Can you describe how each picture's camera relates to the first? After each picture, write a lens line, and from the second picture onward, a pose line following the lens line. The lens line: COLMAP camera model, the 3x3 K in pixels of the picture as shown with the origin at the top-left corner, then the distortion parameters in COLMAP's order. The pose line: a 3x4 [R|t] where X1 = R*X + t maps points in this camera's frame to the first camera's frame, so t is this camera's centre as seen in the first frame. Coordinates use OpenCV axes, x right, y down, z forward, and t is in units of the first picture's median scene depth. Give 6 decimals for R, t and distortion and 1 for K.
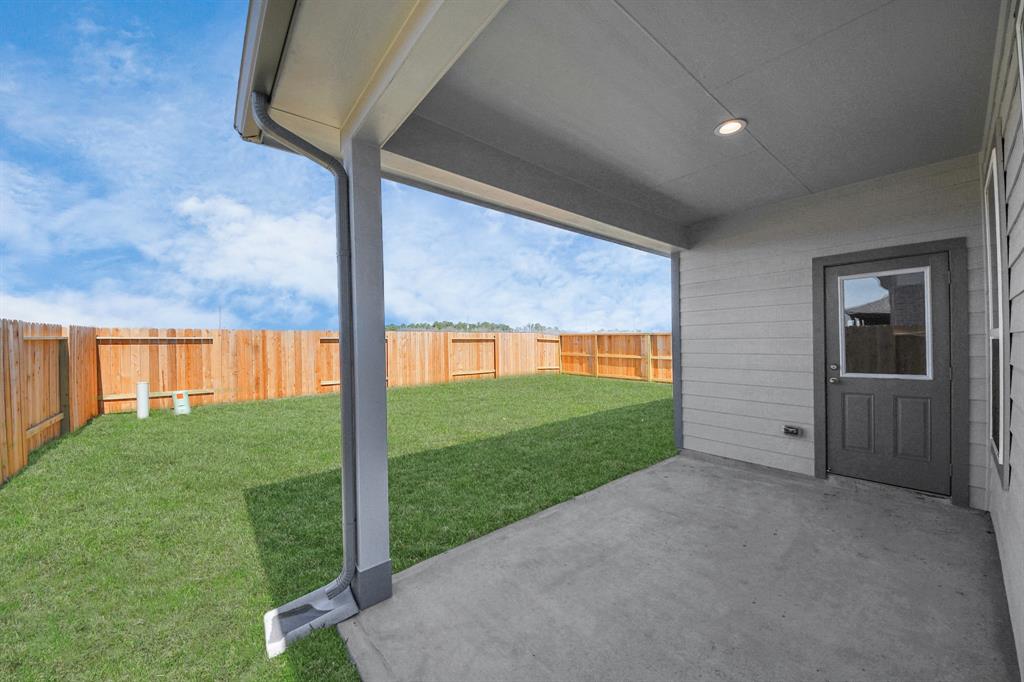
lens RADIAL K [[364.2, 0, 515.2], [0, 364.2, 340.4], [0, 0, 1]] dist [0.006940, -0.003215]
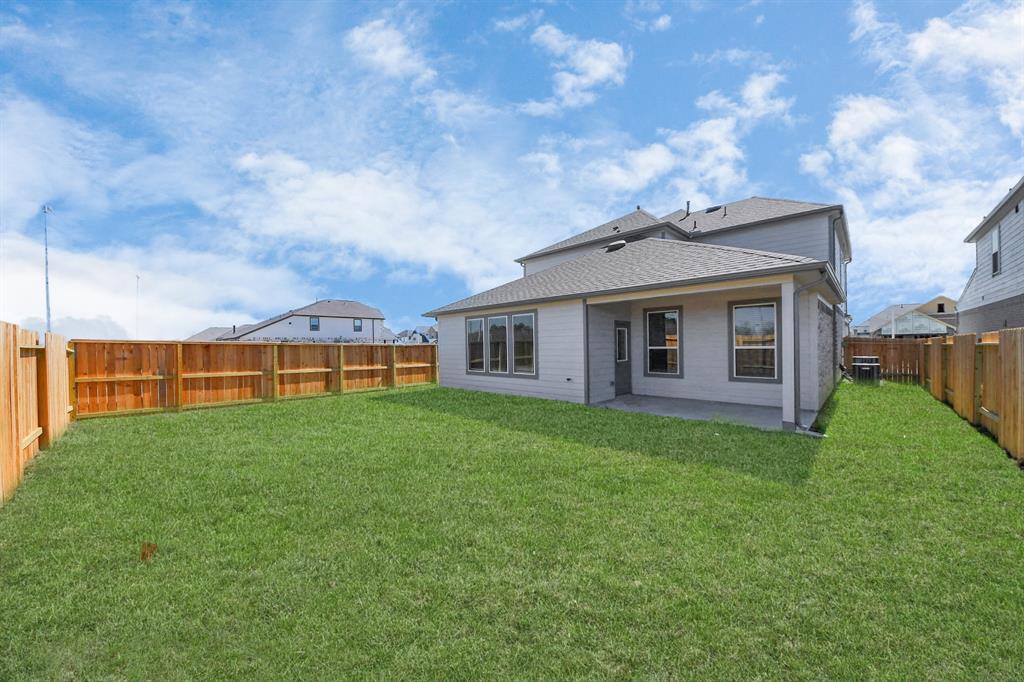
lens RADIAL K [[364.2, 0, 514.3], [0, 364.2, 345.2], [0, 0, 1]] dist [0.006940, -0.003215]
pose [[-0.064258, 0.019873, 0.997735, -0.445292], [0.011074, 0.999754, -0.019200, 0.006409], [-0.997872, 0.009815, -0.064462, 0.470963]]
